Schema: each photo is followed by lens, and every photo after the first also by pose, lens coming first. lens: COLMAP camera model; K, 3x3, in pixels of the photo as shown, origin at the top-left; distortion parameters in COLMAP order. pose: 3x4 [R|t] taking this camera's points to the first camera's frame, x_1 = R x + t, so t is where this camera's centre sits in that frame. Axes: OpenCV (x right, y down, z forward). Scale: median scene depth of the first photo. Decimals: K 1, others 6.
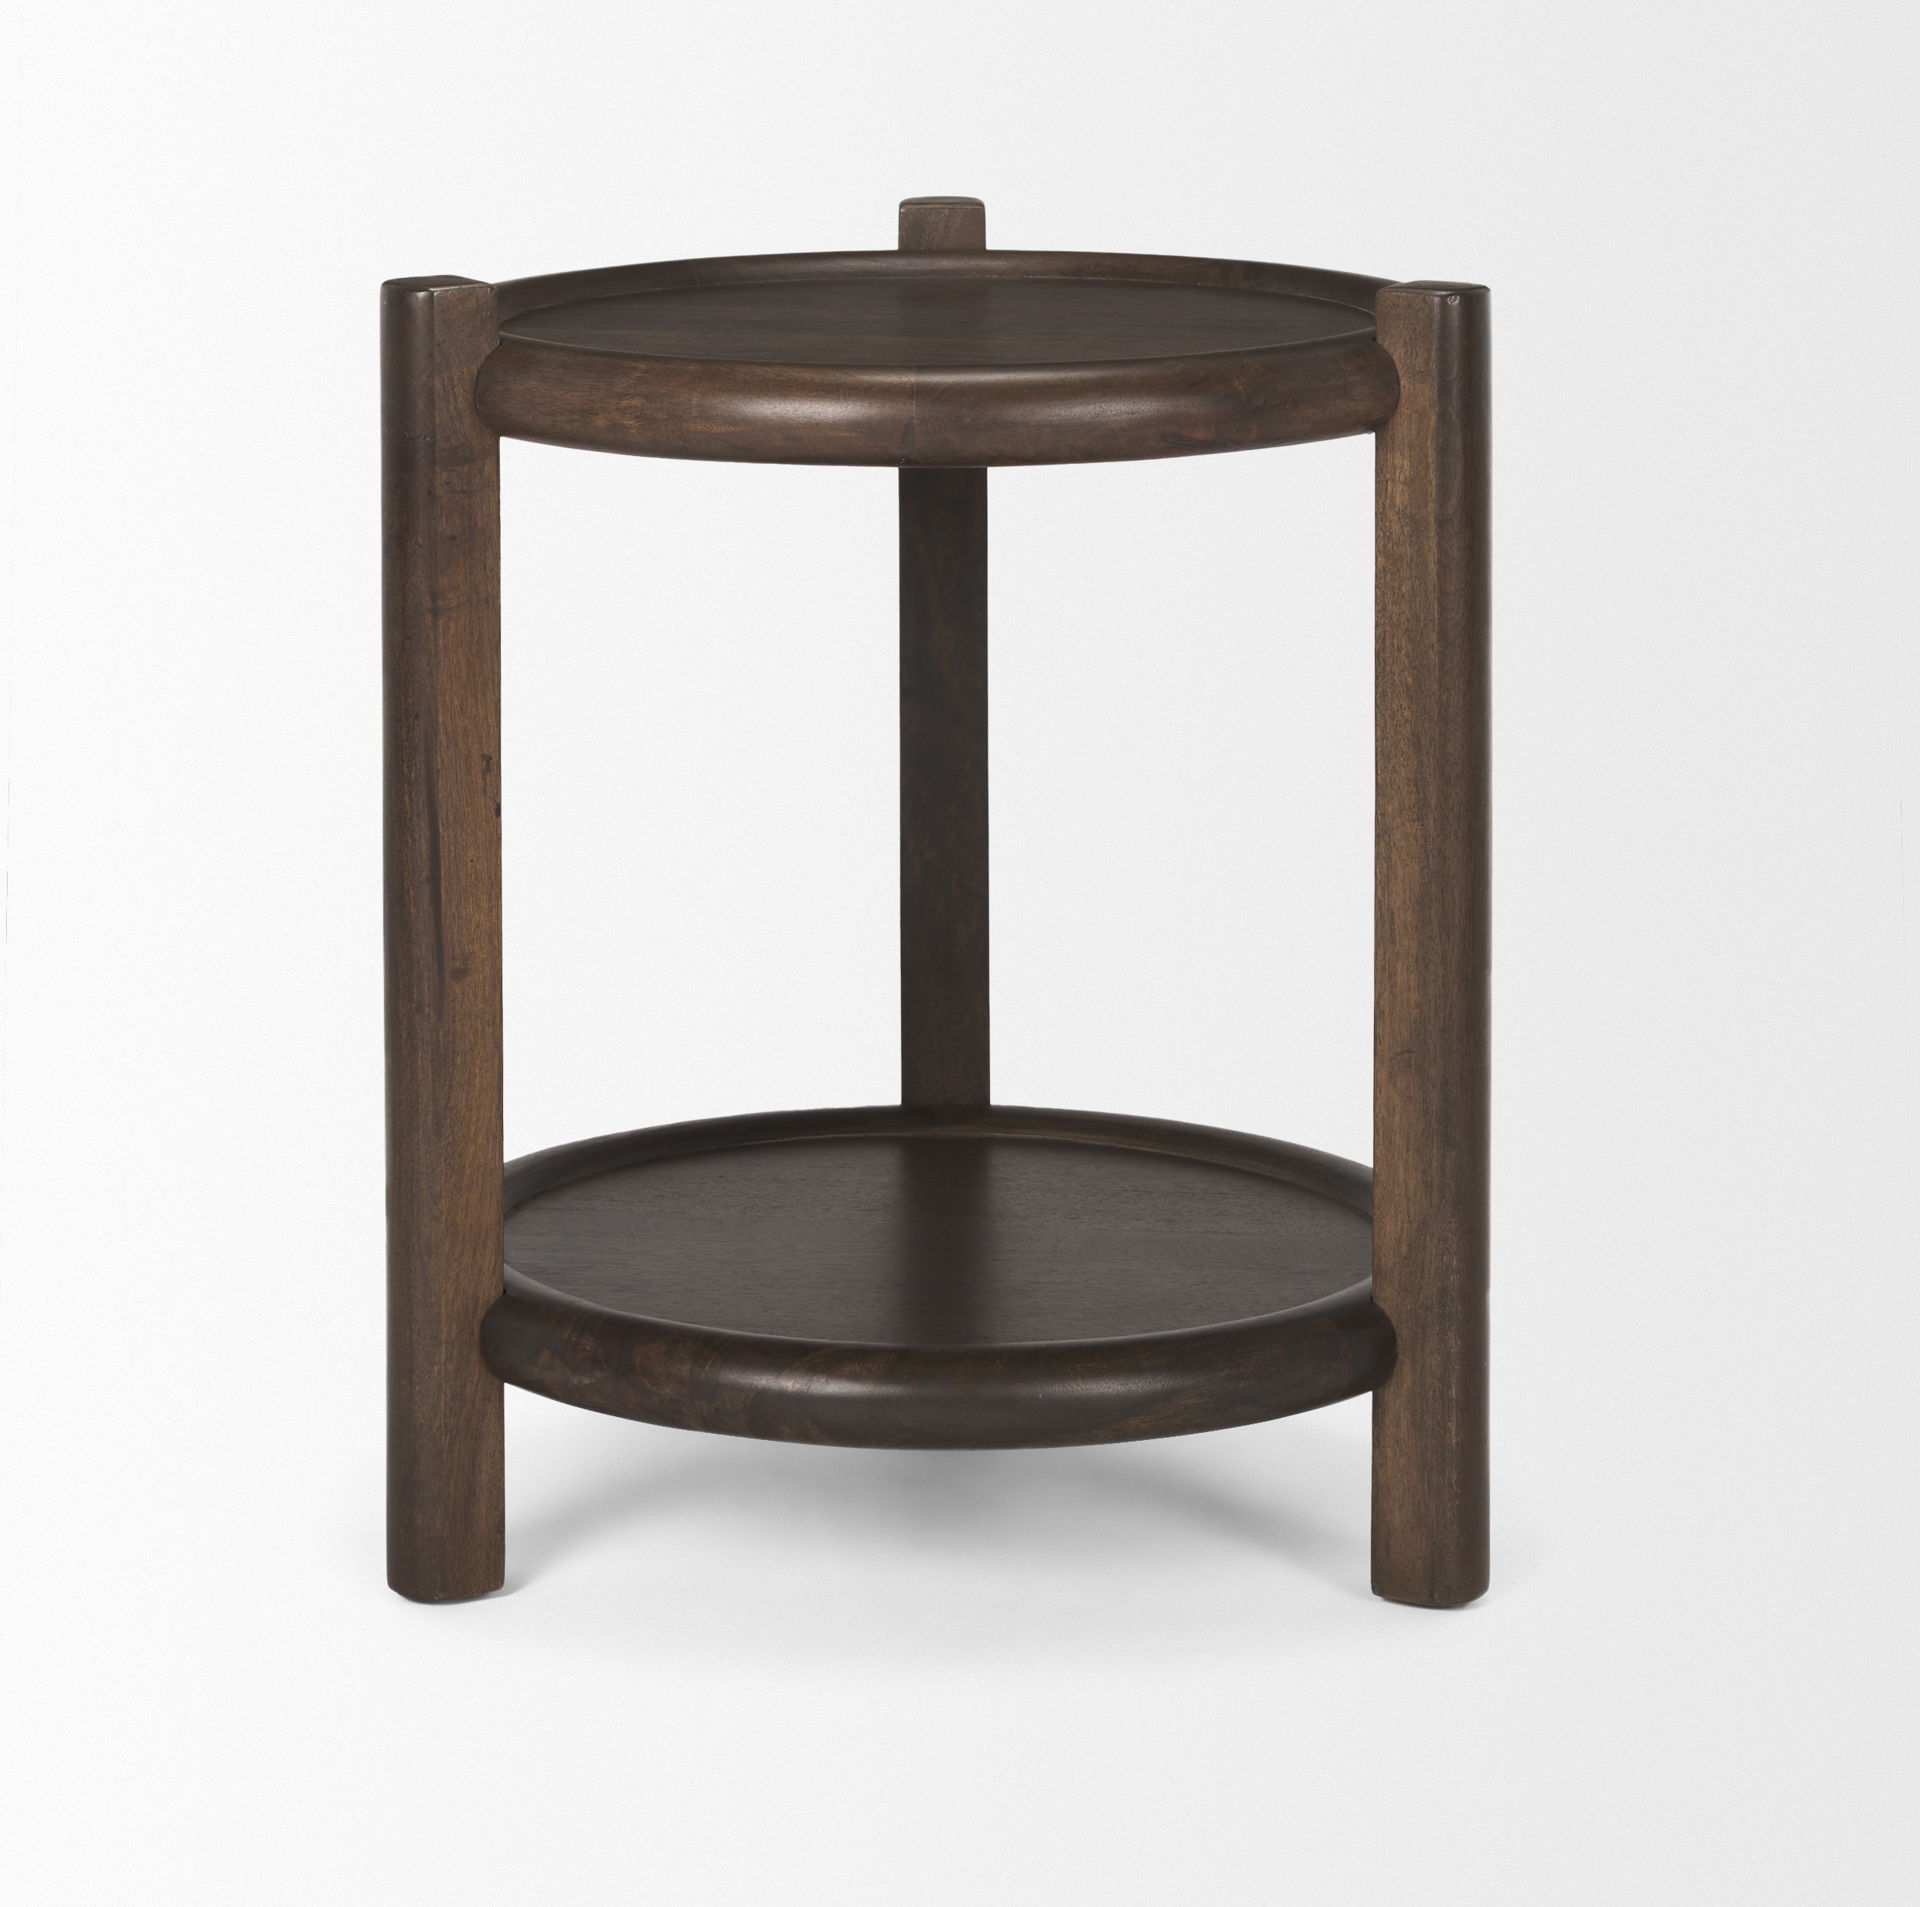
lens RADIAL K [[7404.1, 0, 1146.9], [0, 7404.1, 950.3], [0, 0, 1]] dist [0.030283, 0.066164]
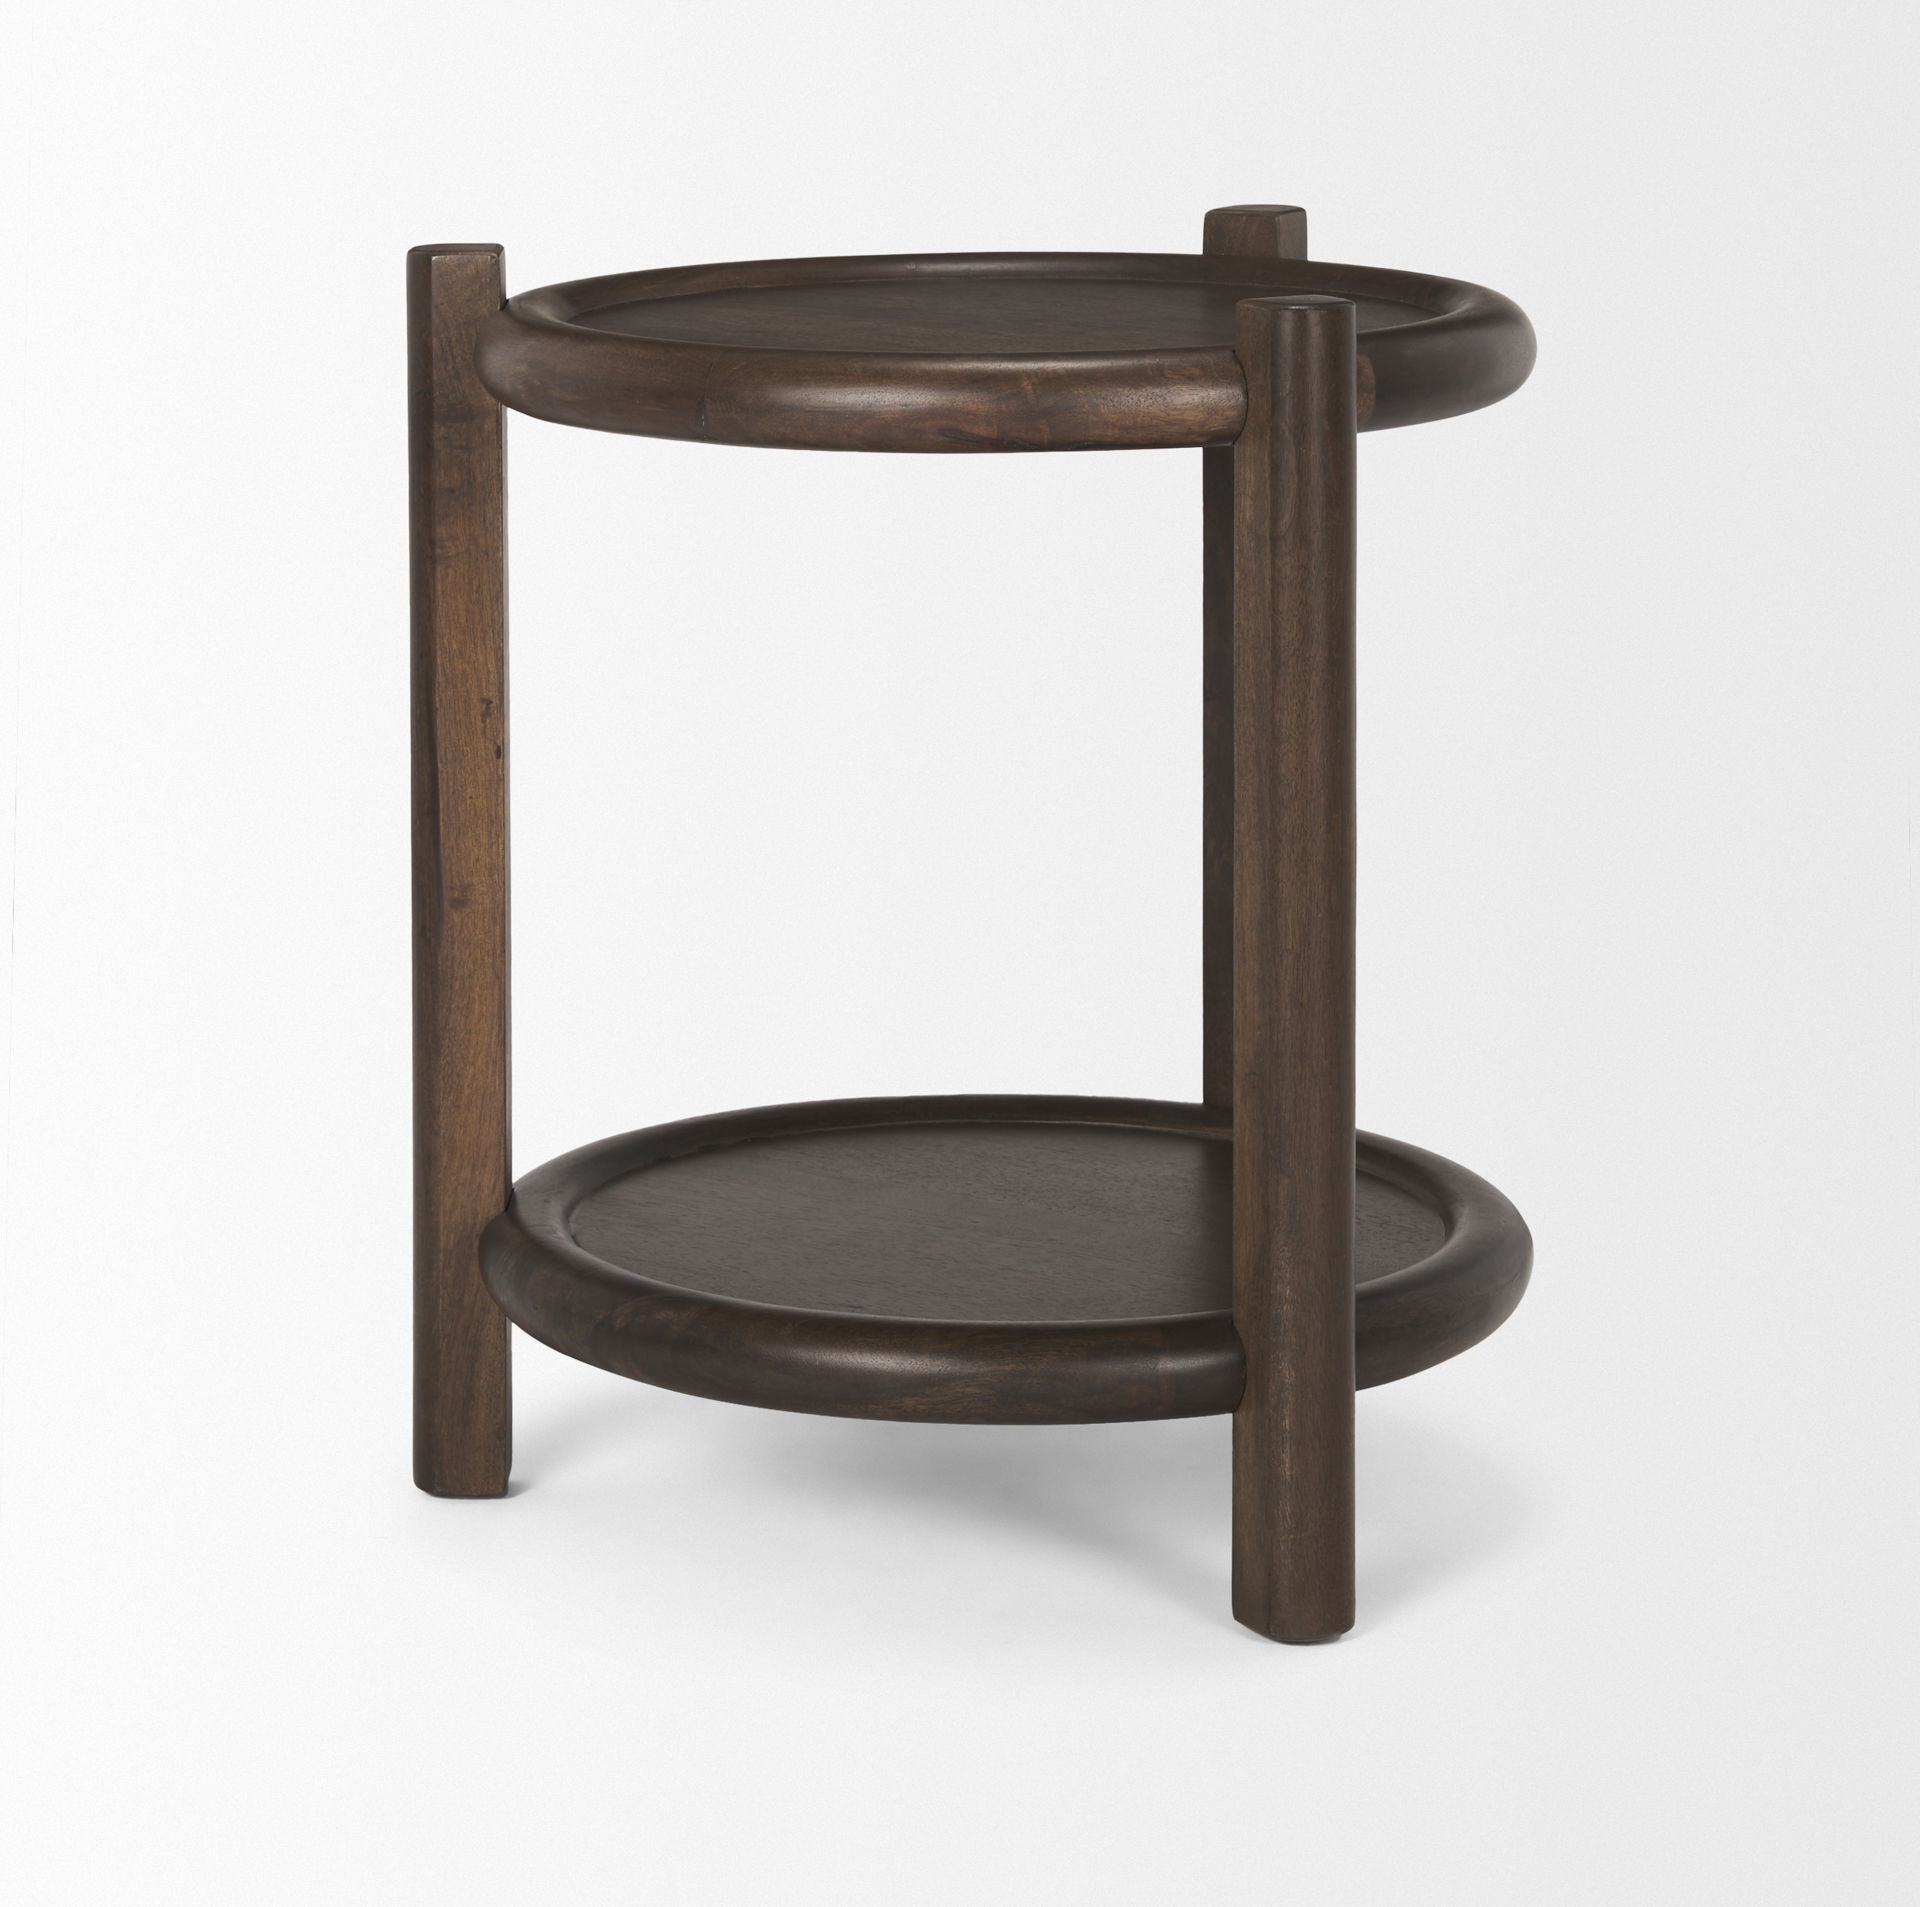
lens RADIAL K [[7406.3, 0, 960.0], [0, 7406.3, 953.5], [0, 0, 1]] dist [0.071921, 1.240505]
pose [[0.839730, 0.096917, -0.534285, 0.534011], [-0.102049, 0.994578, 0.020022, -0.018234], [0.533329, 0.037710, 0.845067, 0.143690]]
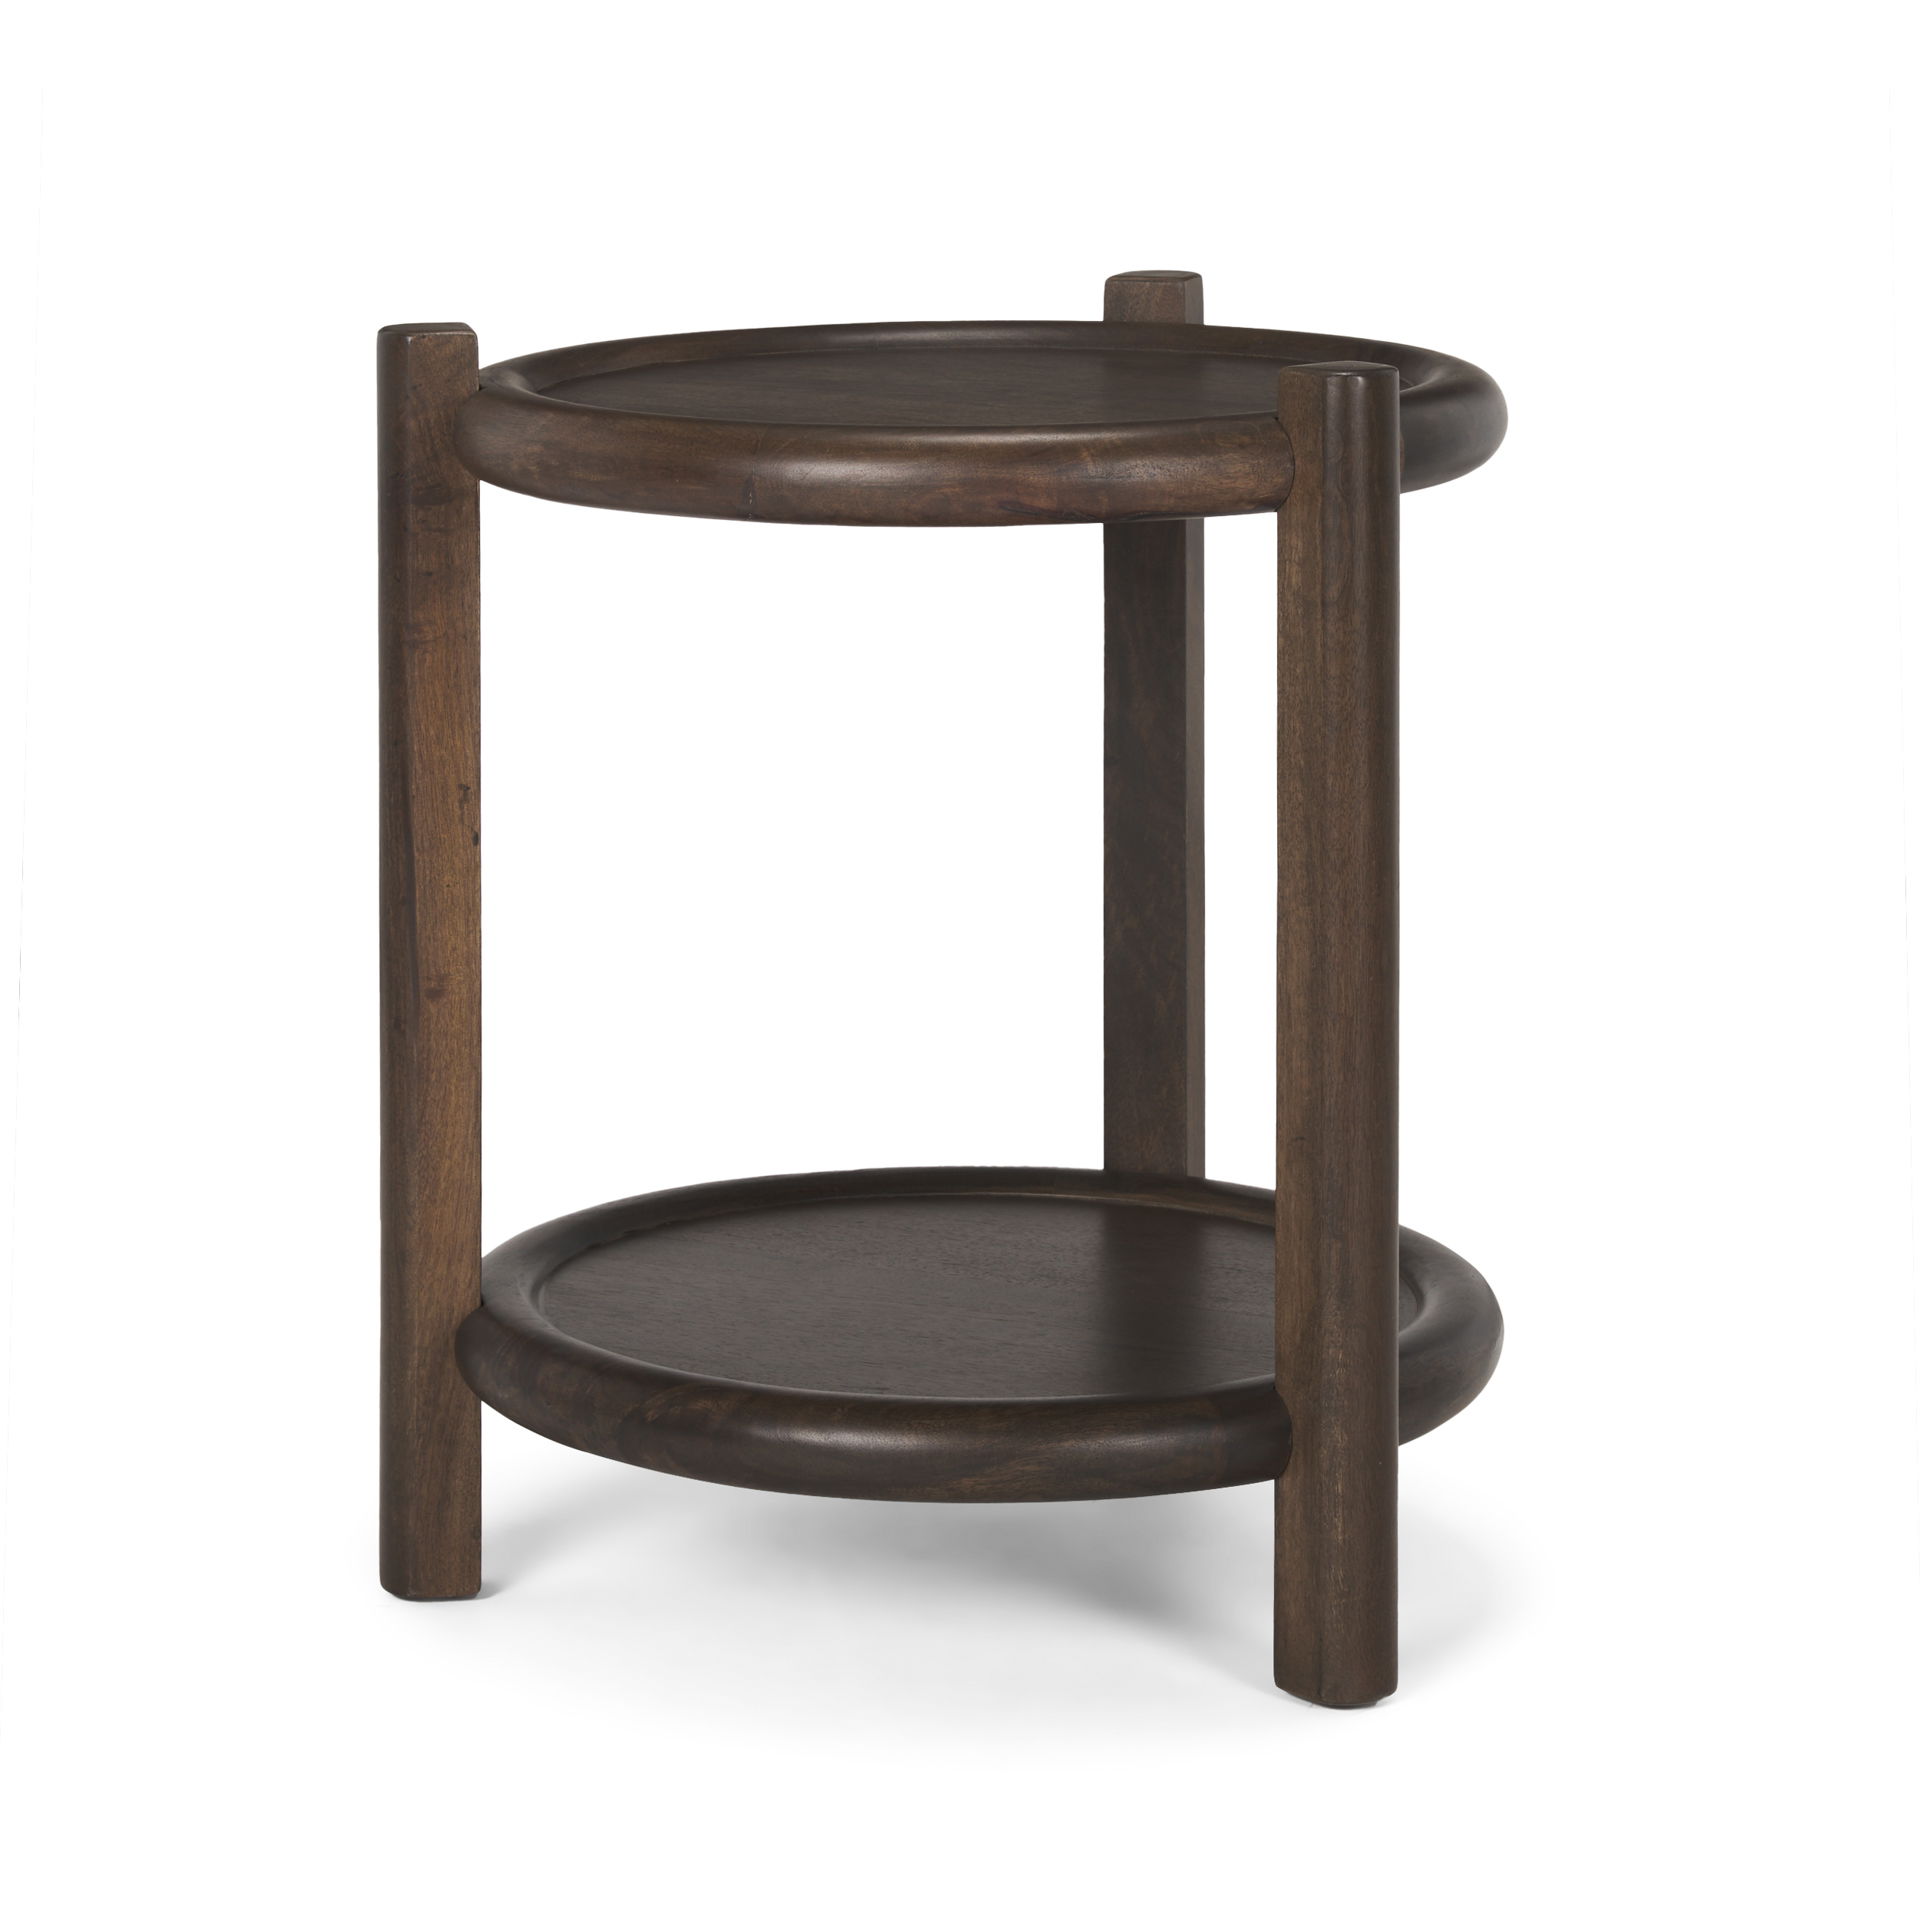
lens RADIAL K [[7420.5, 0, 957.9], [0, 7420.5, 862.5], [0, 0, 1]] dist [0.062351, 0.300632]
pose [[0.922625, 0.061534, -0.380758, 0.370203], [-0.072069, 0.997309, -0.013456, -0.006474], [0.378905, 0.039856, 0.924577, 0.064606]]
